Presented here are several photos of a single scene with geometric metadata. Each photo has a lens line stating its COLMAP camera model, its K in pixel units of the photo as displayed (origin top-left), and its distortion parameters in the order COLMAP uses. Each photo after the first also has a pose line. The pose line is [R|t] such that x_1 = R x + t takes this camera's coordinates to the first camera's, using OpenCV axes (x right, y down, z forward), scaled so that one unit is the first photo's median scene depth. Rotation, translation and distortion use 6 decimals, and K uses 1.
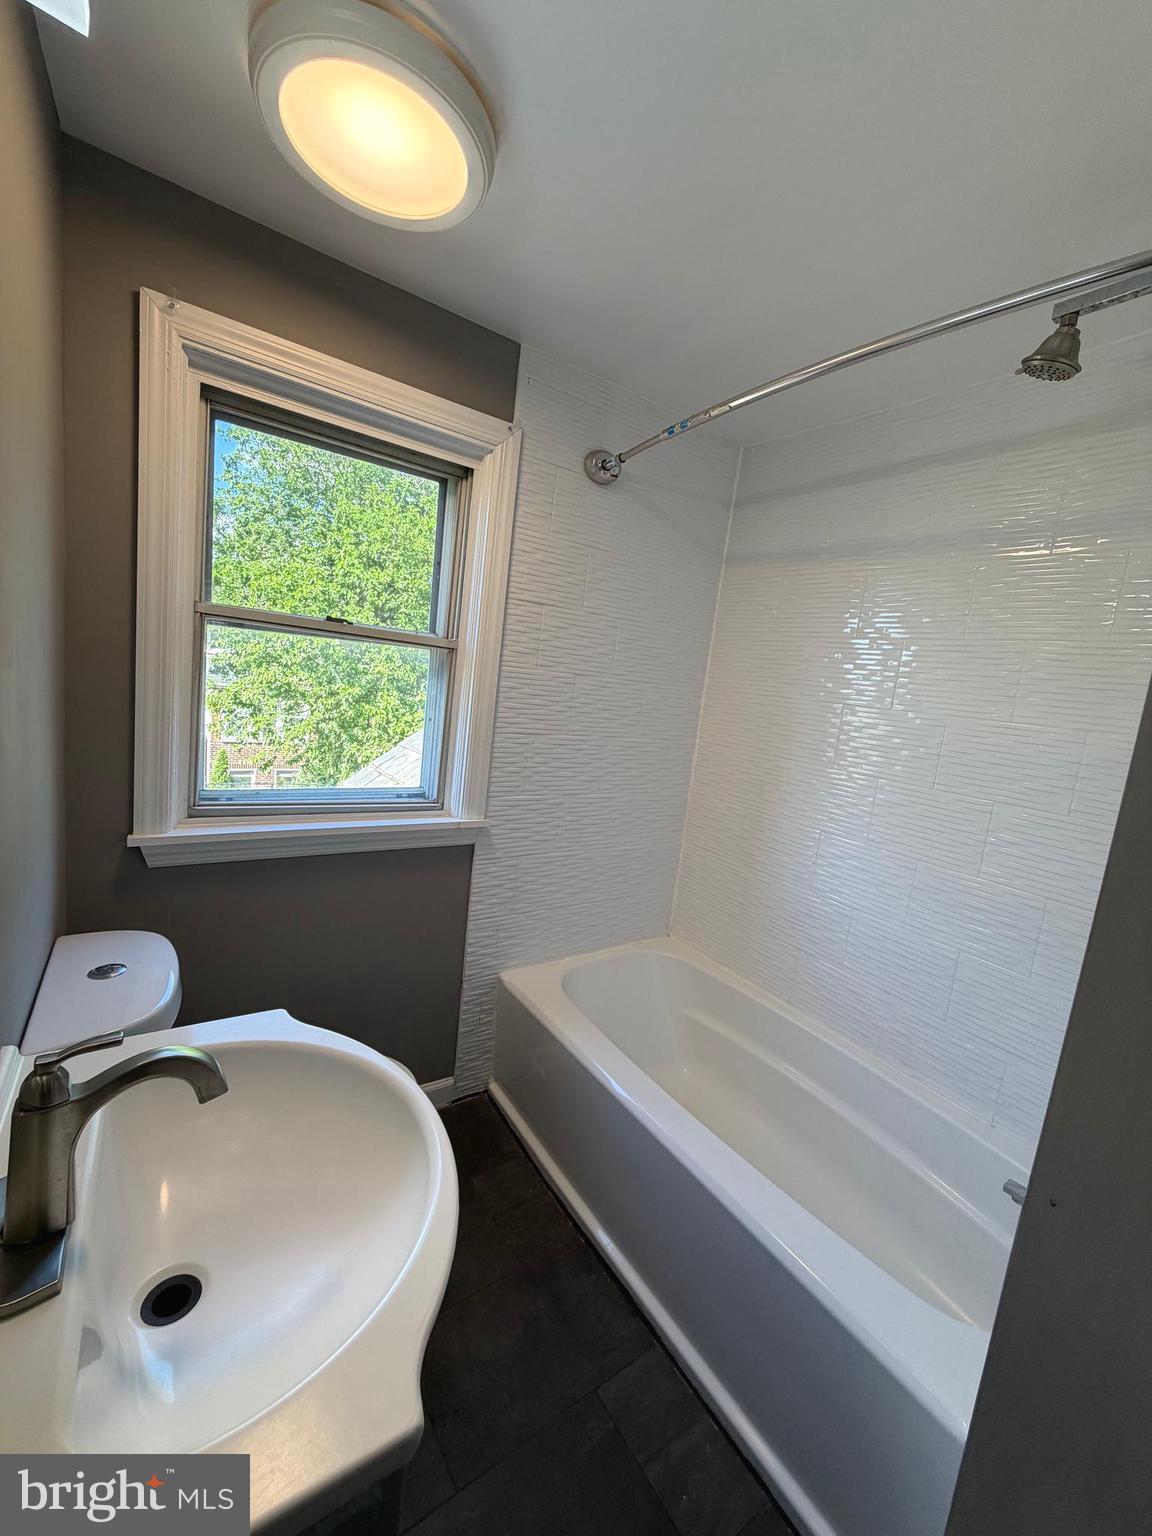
lens RADIAL K [[615.9, 0, 581.6], [0, 615.9, 762.9], [0, 0, 1]] dist [0.001187, -0.000194]
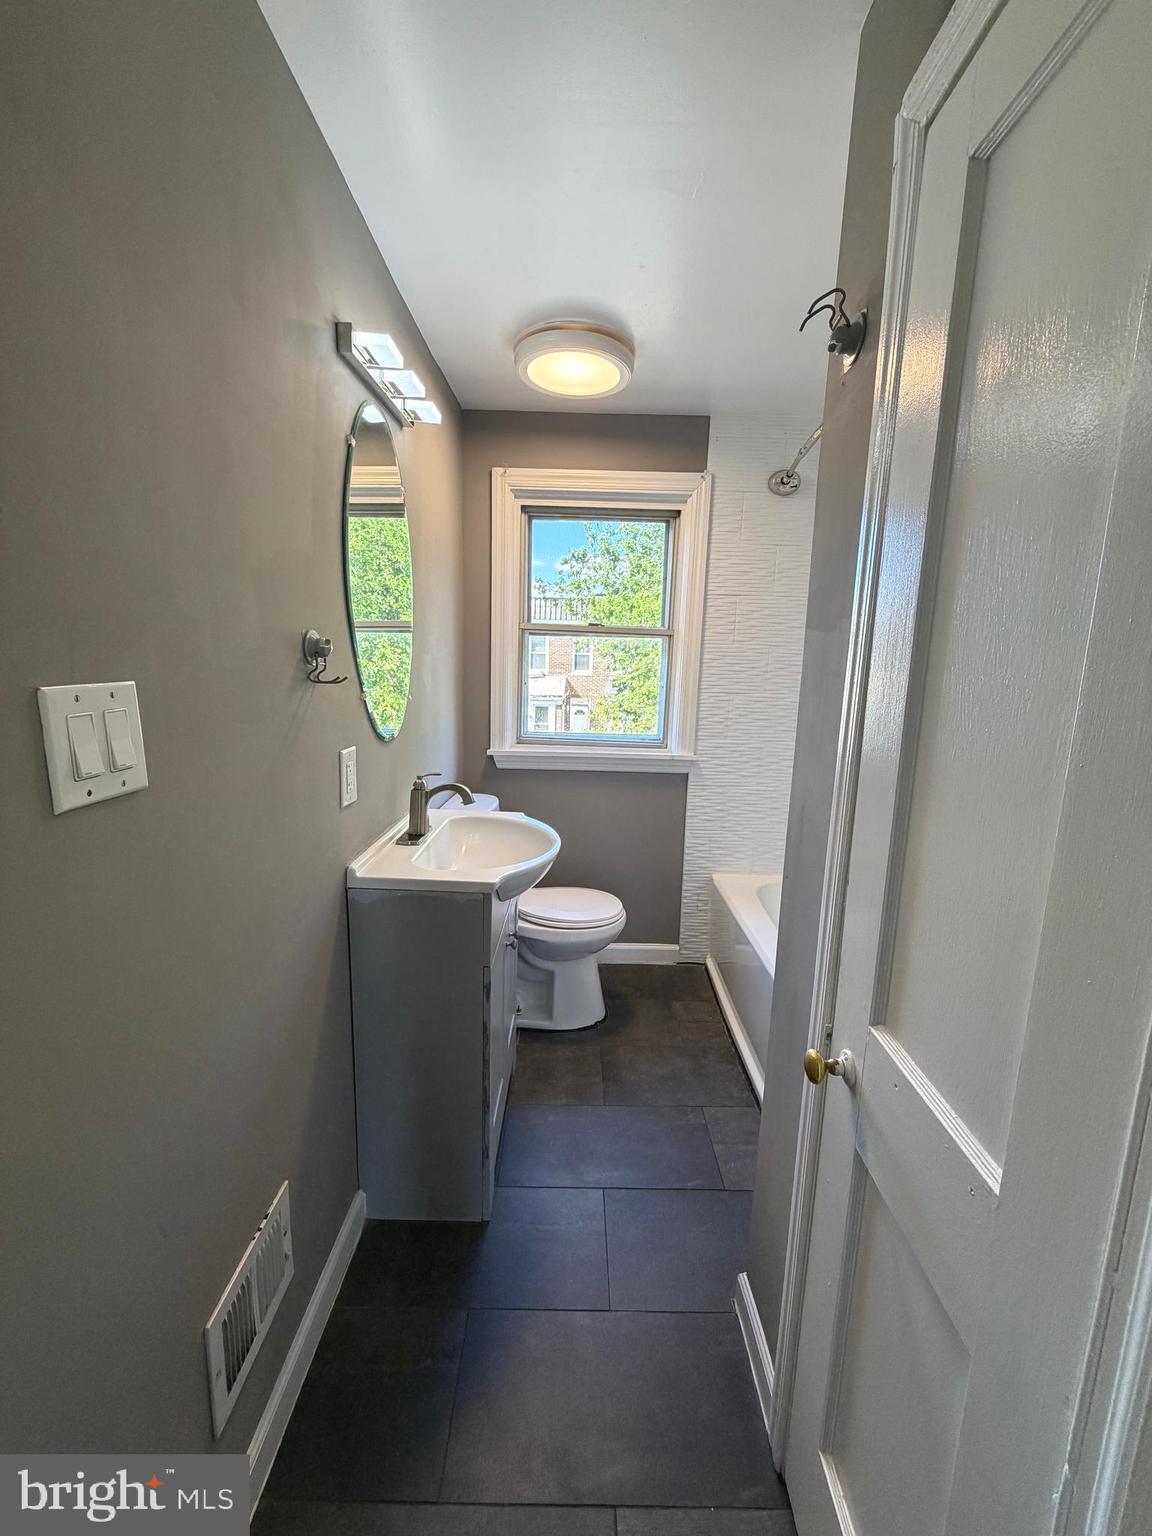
lens RADIAL K [[615.9, 0, 579.9], [0, 615.9, 760.9], [0, 0, 1]] dist [0.001187, -0.000194]
pose [[0.819515, 0.005174, -0.573035, 0.440648], [-0.016841, 0.999745, -0.015059, 0.133028], [0.572810, 0.021991, 0.819393, -0.297029]]
